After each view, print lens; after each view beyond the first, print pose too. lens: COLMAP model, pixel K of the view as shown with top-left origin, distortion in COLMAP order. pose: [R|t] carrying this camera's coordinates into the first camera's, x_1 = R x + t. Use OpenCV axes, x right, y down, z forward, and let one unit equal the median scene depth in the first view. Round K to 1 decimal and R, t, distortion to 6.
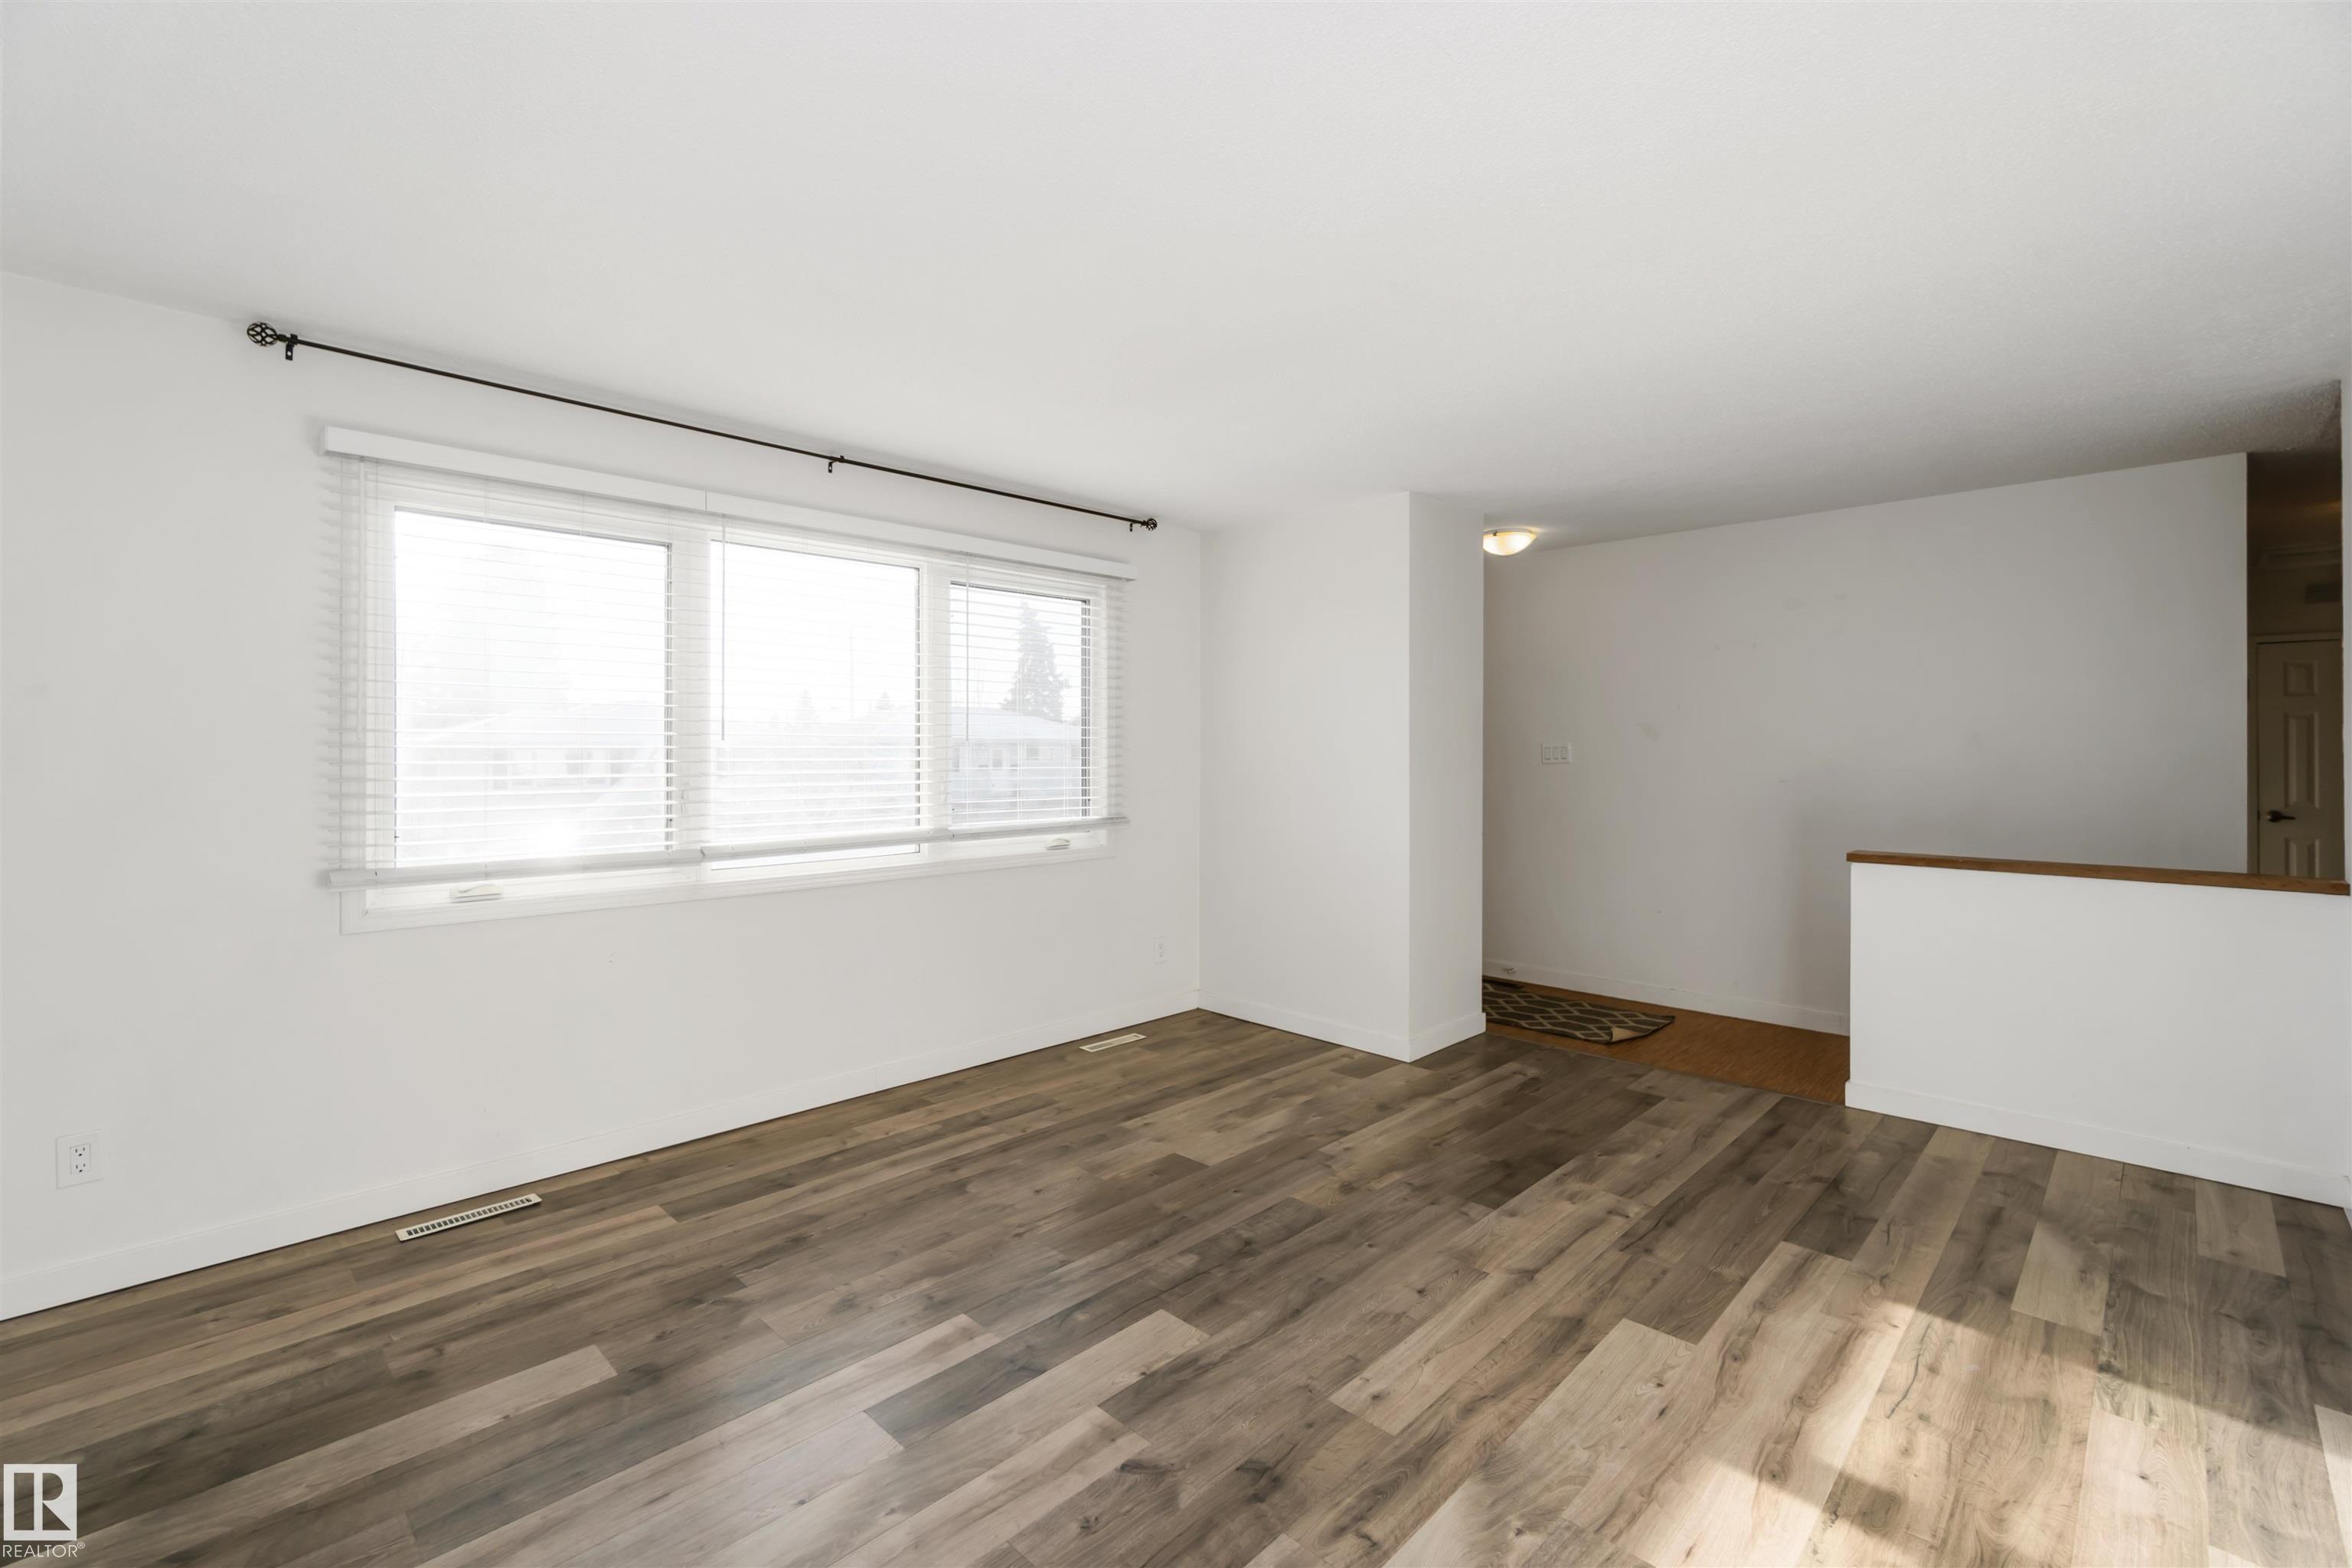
lens RADIAL K [[1011.7, 0, 1164.2], [0, 1011.7, 780.8], [0, 0, 1]] dist [-0.006825, 0.003559]
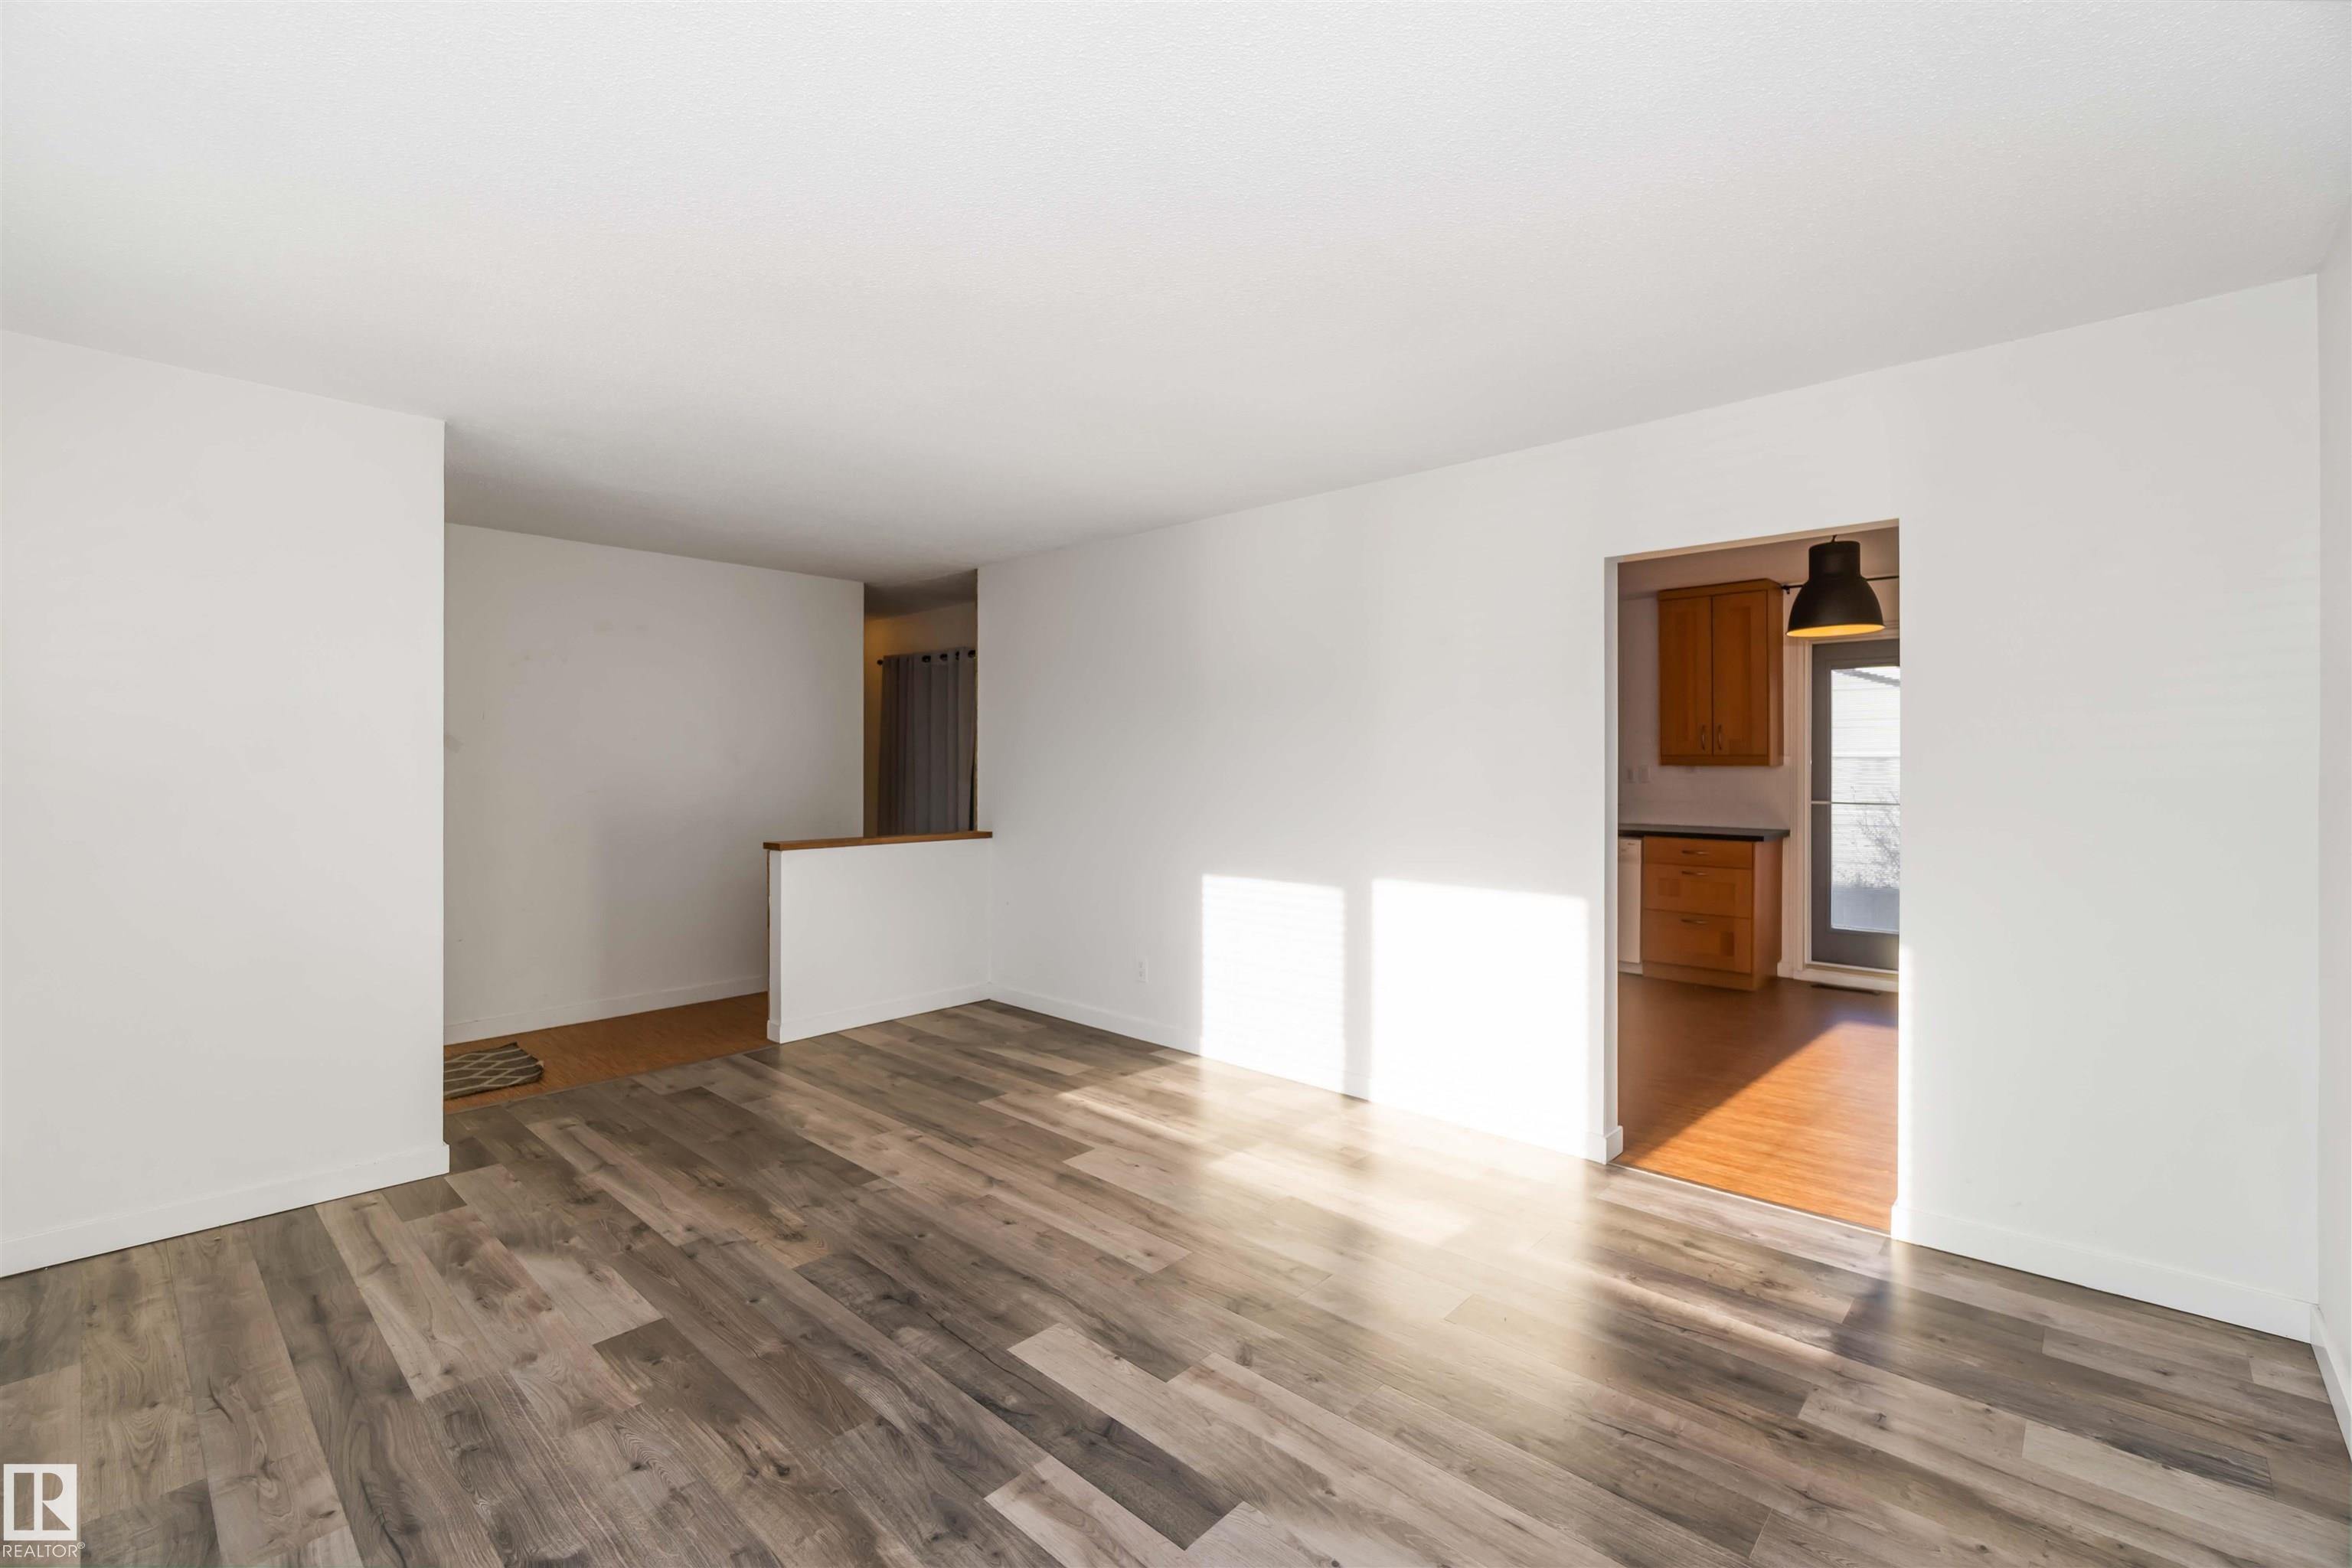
lens RADIAL K [[1011.7, 0, 1156.7], [0, 1011.7, 766.0], [0, 0, 1]] dist [-0.006825, 0.003559]
pose [[-0.014845, -0.003460, 0.999884, -0.788195], [0.027780, 0.999607, 0.003871, -0.023337], [-0.999504, 0.027835, -0.014743, 0.705304]]
